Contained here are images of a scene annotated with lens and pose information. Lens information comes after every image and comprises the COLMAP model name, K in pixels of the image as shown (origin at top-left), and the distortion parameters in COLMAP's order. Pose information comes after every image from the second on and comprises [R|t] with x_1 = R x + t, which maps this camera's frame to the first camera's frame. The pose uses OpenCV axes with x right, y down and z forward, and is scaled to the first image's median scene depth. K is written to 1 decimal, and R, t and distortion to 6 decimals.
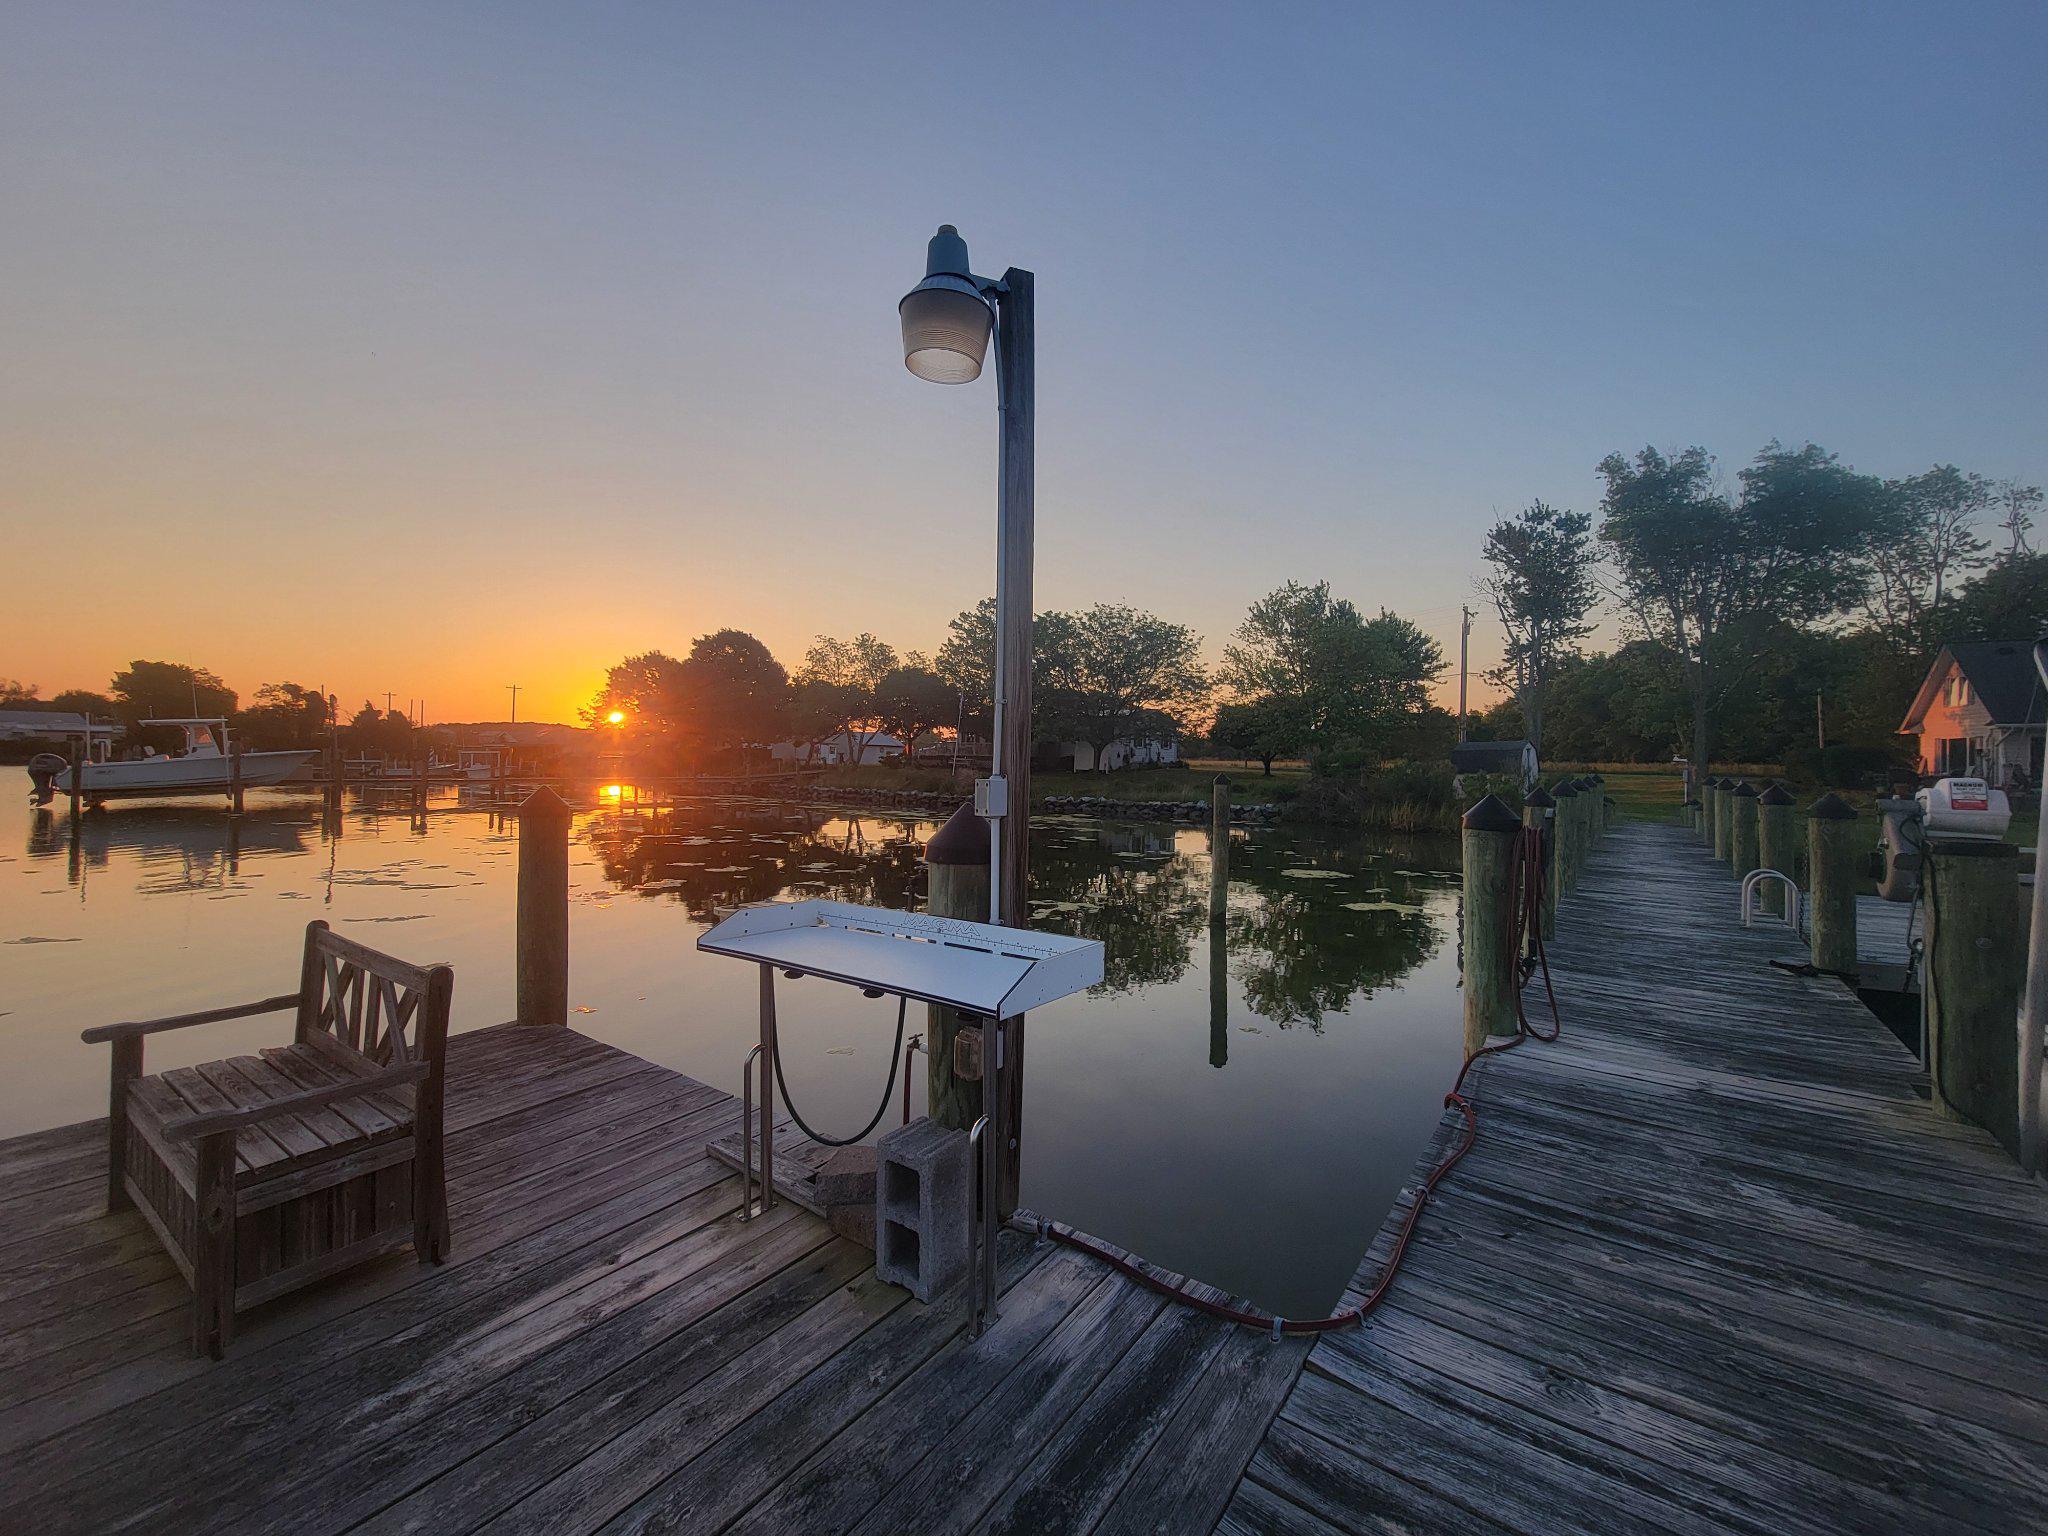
lens RADIAL K [[826.5, 0, 1026.5], [0, 826.5, 753.1], [0, 0, 1]] dist [-0.006907, 0.003686]
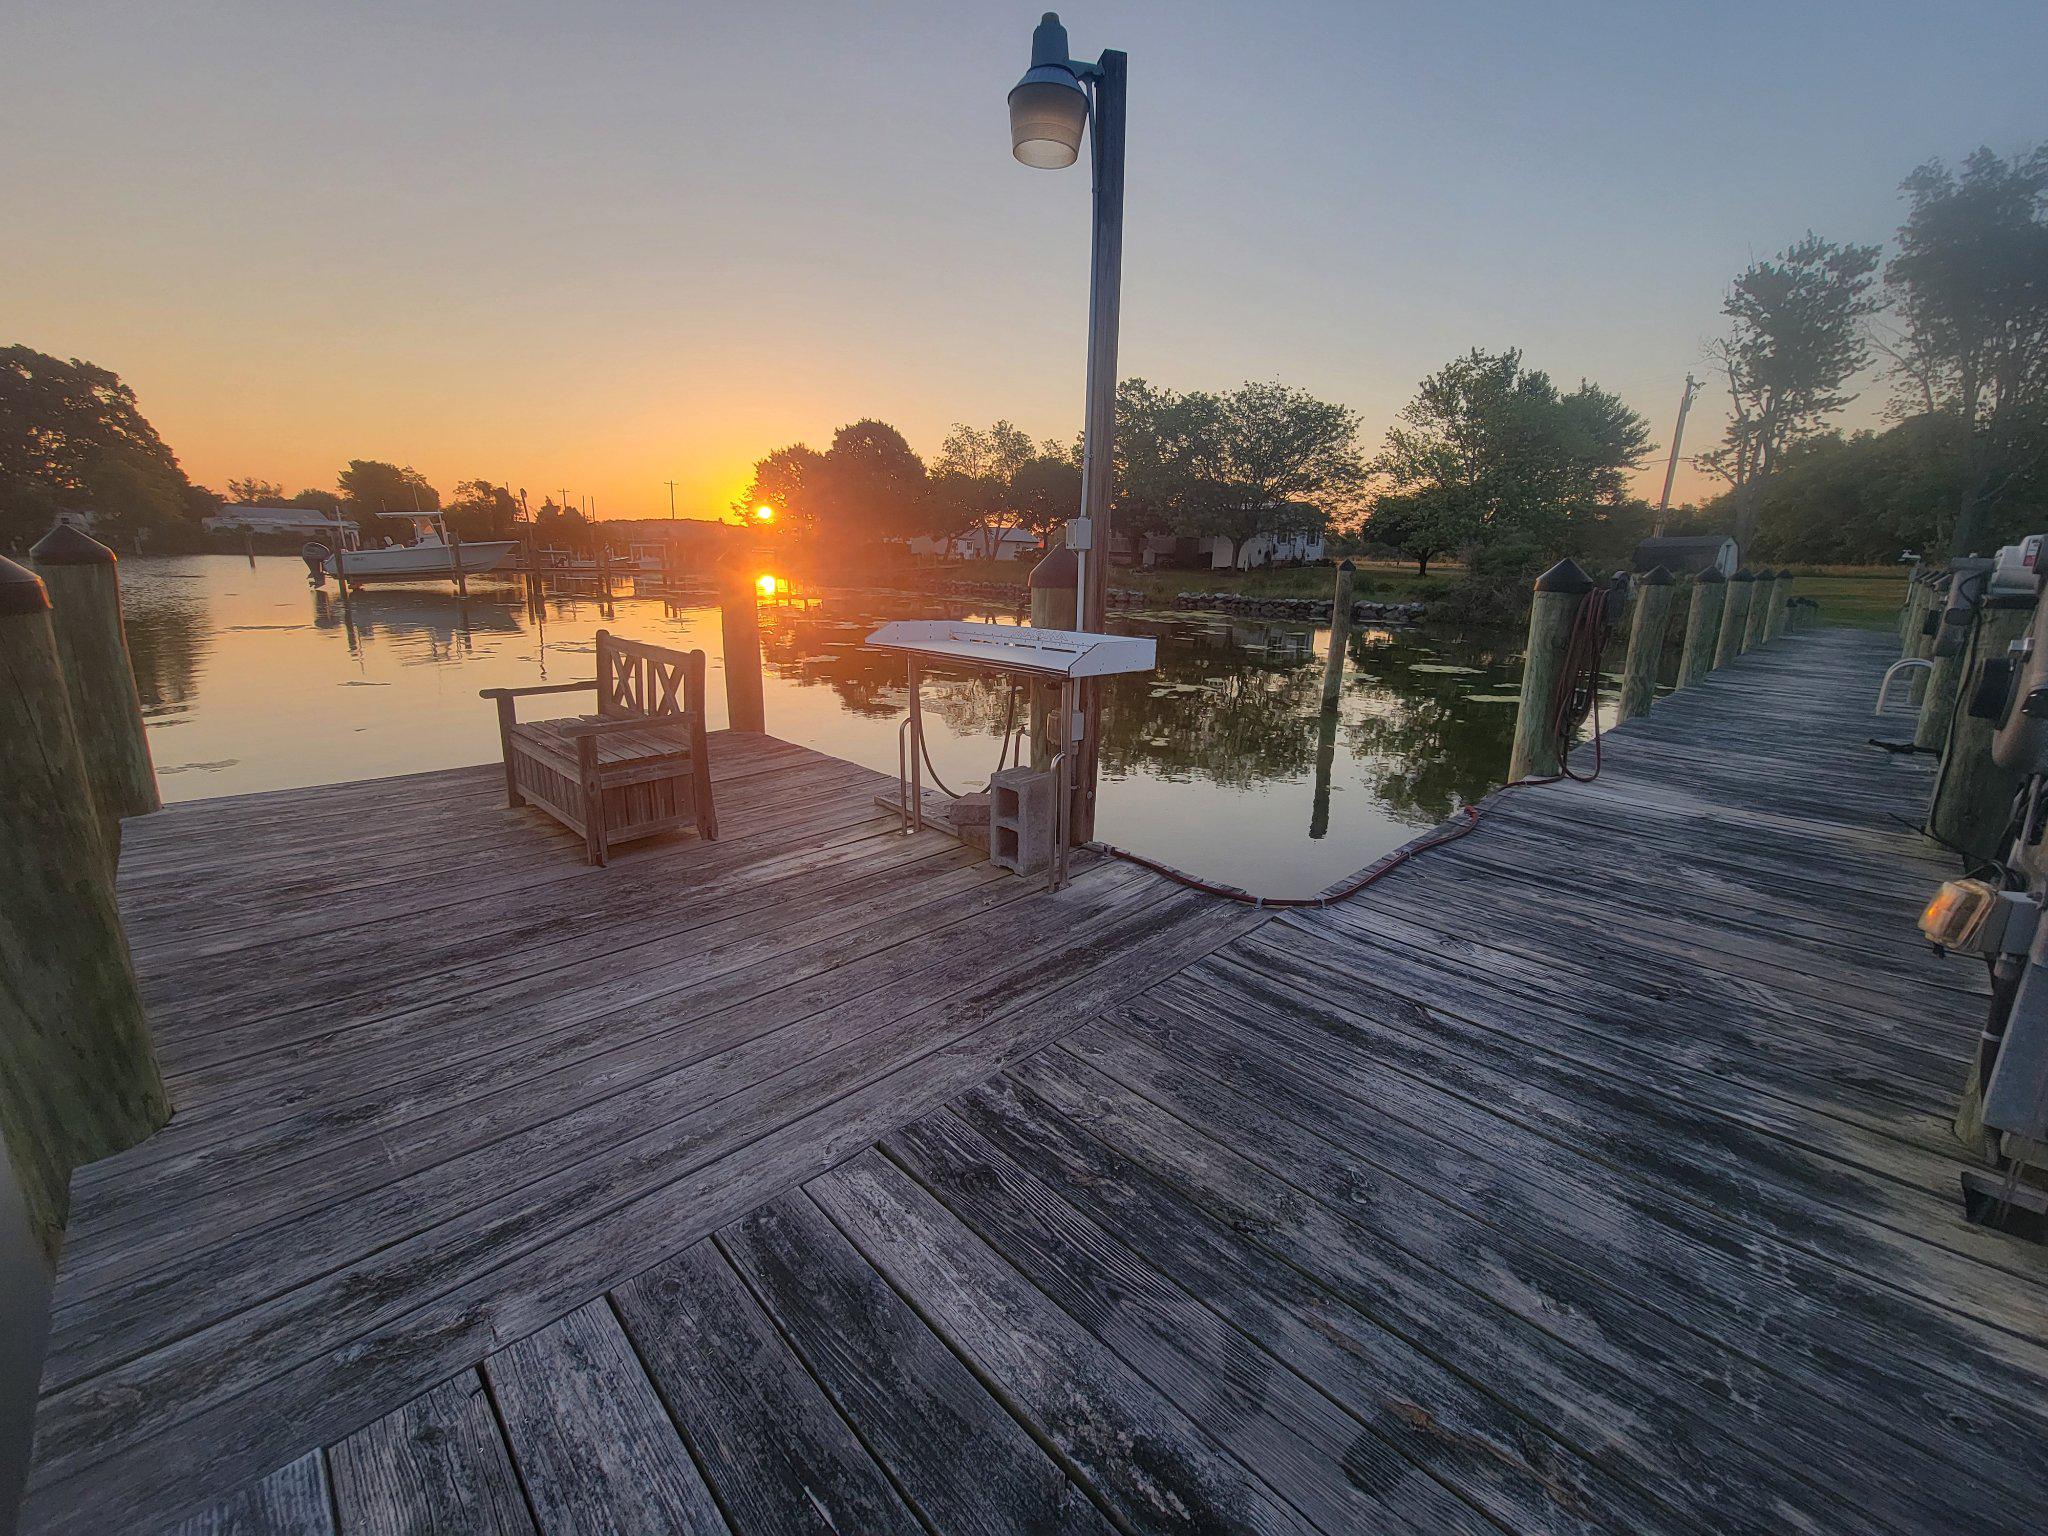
lens RADIAL K [[826.5, 0, 1026.5], [0, 826.5, 753.1], [0, 0, 1]] dist [-0.006907, 0.003686]
pose [[0.986431, 0.046506, -0.157452, 0.073577], [-0.007992, 0.971506, 0.236881, 0.064442], [0.163982, -0.232409, 0.958695, -0.252205]]
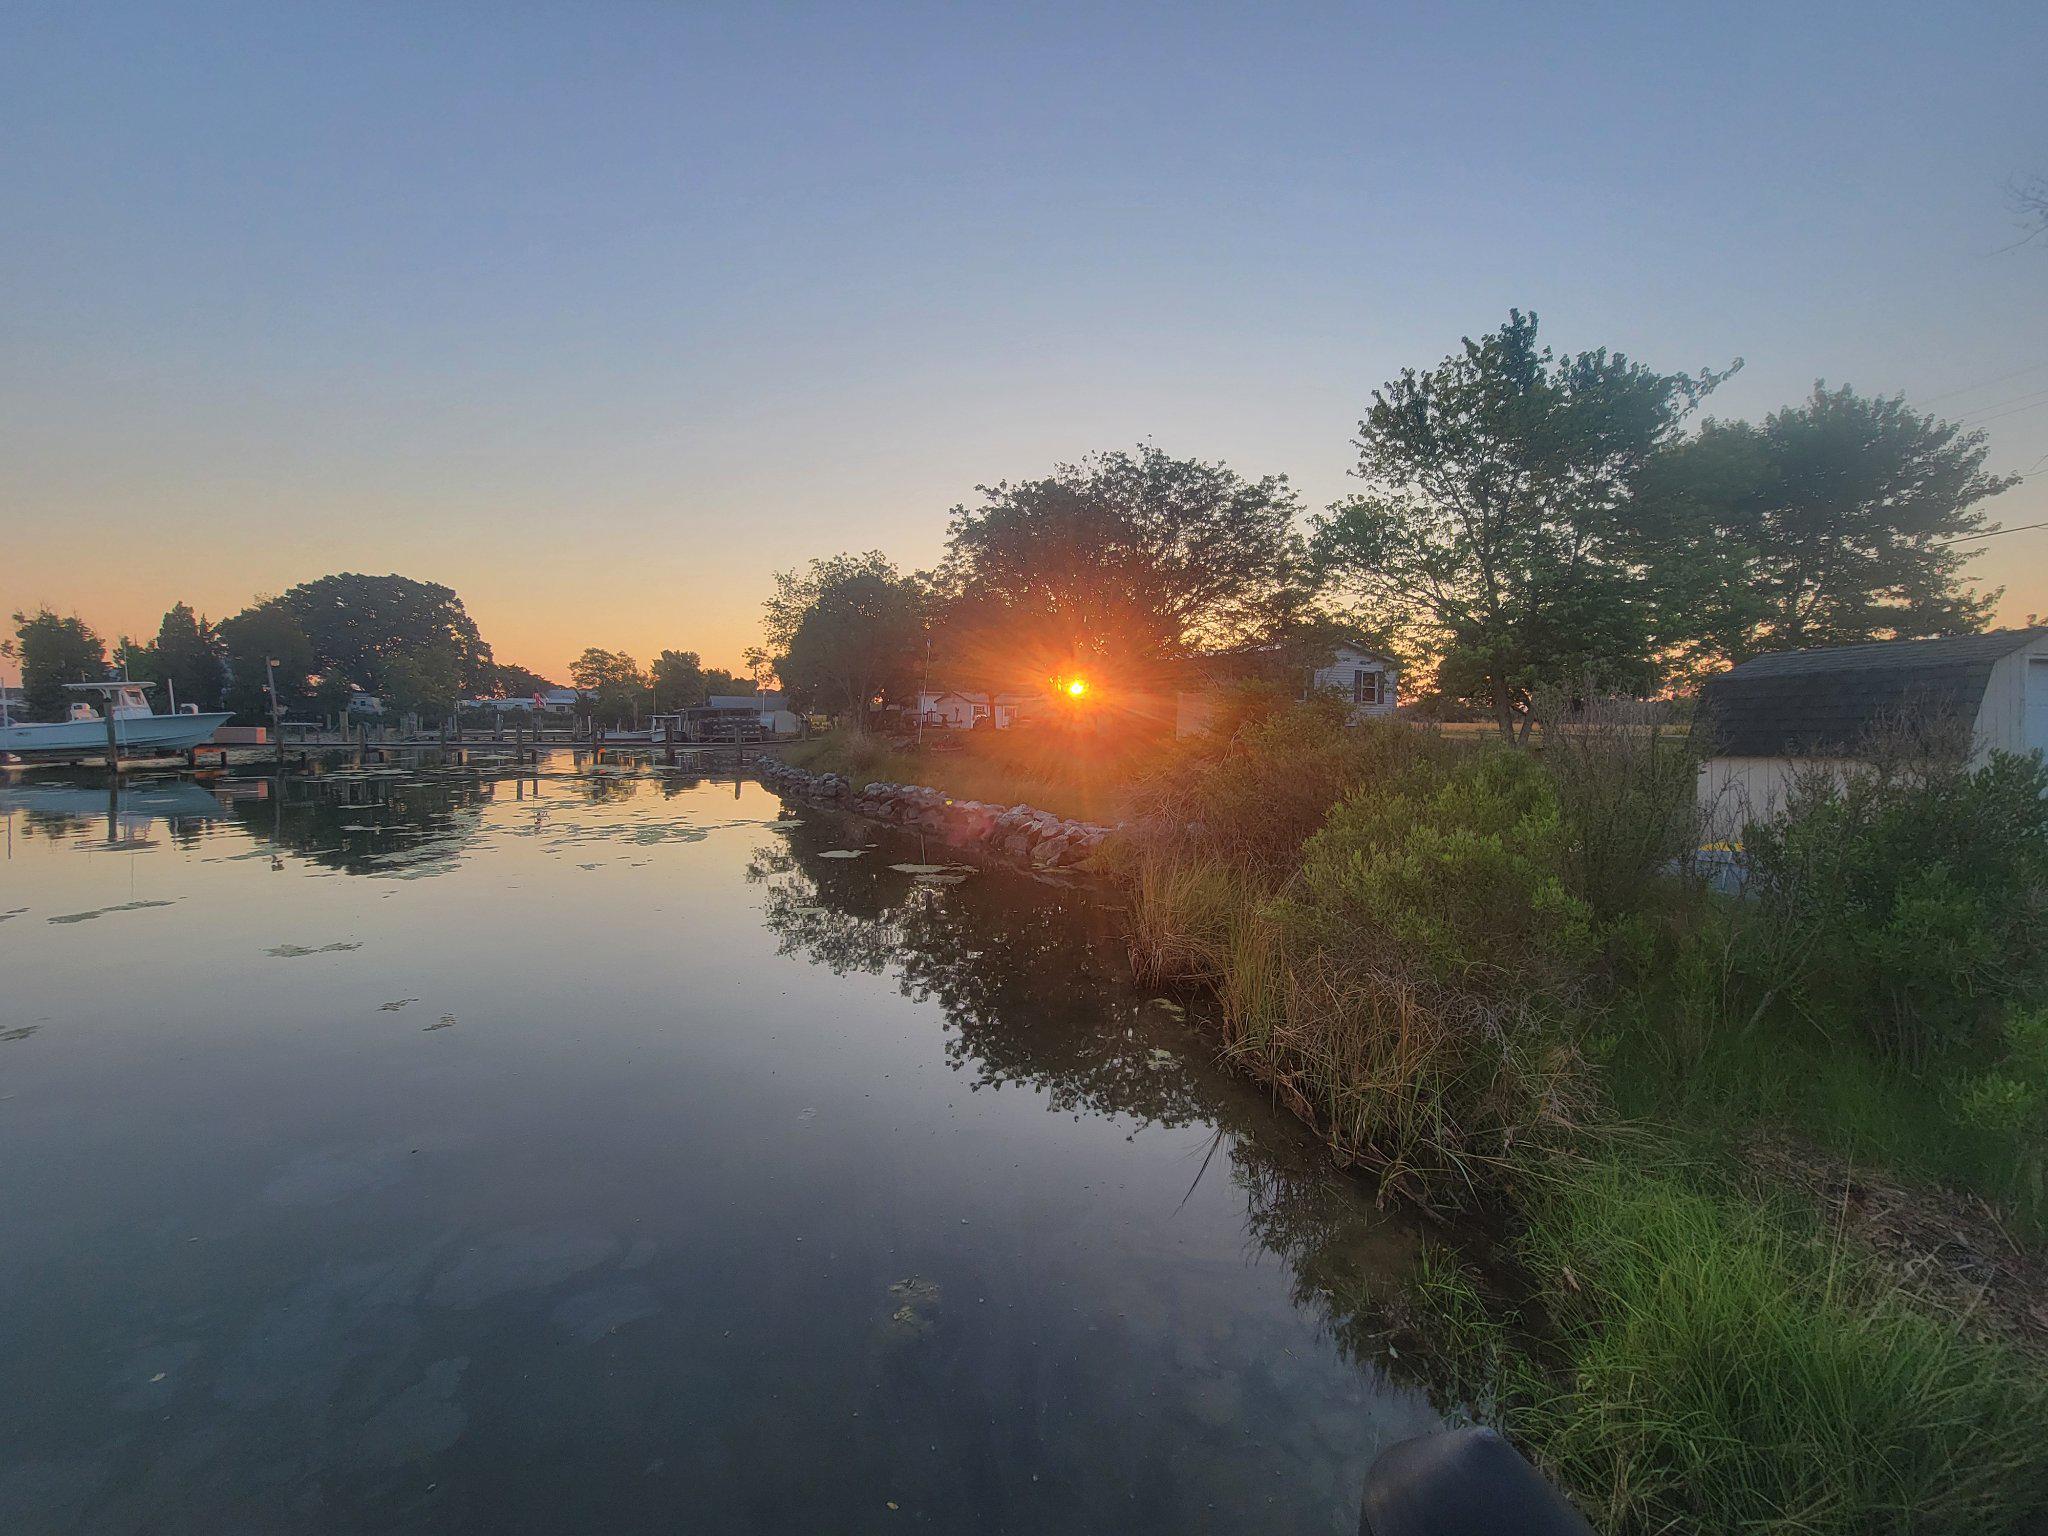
lens RADIAL K [[826.5, 0, 1026.5], [0, 826.5, 753.1], [0, 0, 1]] dist [-0.006907, 0.003686]
pose [[0.860713, 0.017983, -0.508772, 3.339305], [0.005138, 0.999018, 0.044004, 0.050583], [0.509064, -0.040490, 0.859776, 4.407971]]
